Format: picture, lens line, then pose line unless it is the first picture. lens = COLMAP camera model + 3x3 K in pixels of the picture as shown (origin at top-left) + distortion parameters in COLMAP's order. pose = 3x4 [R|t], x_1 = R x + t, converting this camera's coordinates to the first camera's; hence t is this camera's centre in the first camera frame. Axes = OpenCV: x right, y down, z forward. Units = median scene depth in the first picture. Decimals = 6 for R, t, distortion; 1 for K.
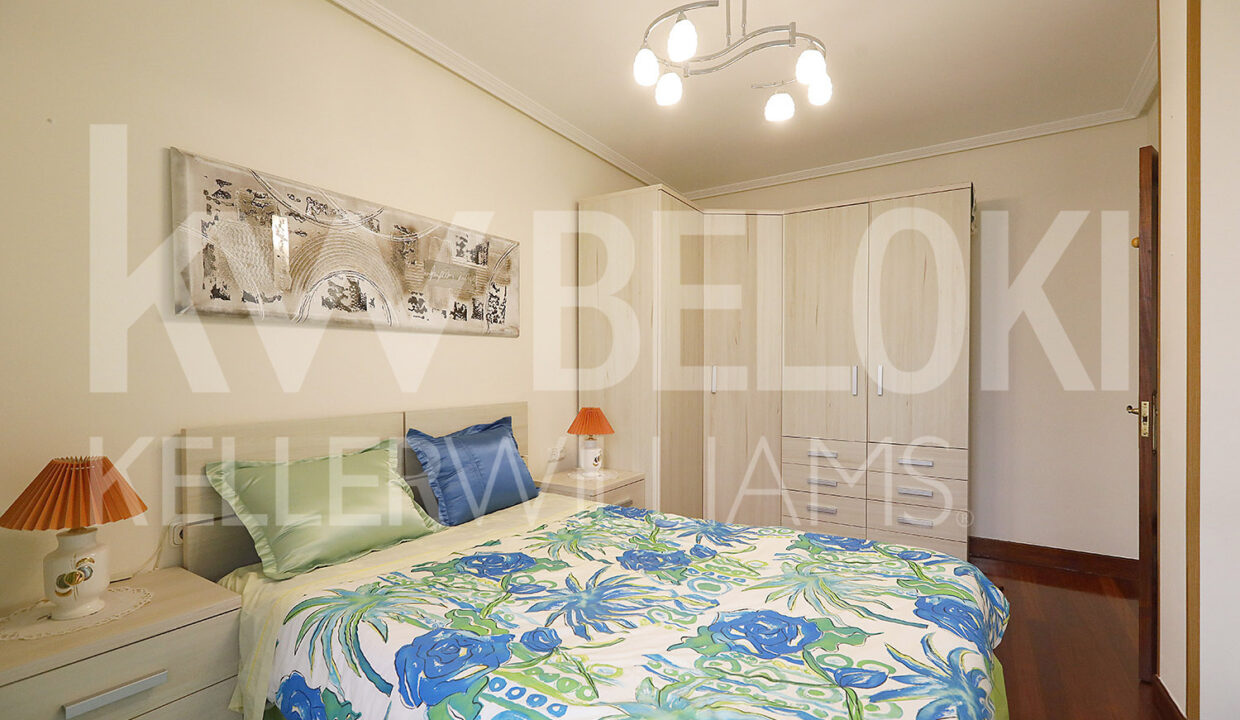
lens RADIAL K [[545.9, 0, 618.6], [0, 545.9, 356.2], [0, 0, 1]] dist [-0.002401, 0.000477]
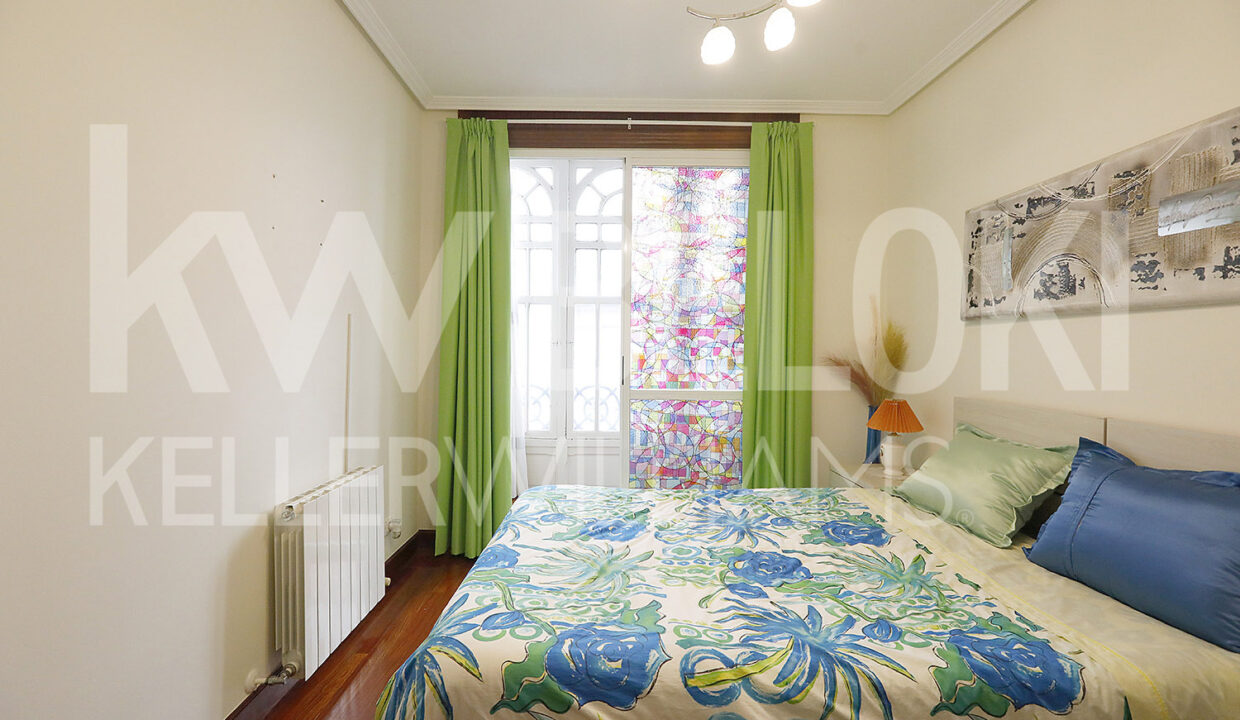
lens RADIAL K [[545.9, 0, 618.6], [0, 545.9, 356.2], [0, 0, 1]] dist [-0.002401, 0.000477]
pose [[-0.829657, 0.007485, -0.558224, 0.680172], [0.009269, 0.999957, -0.000368, 0.010315], [0.558197, -0.005479, -0.829690, 1.405747]]
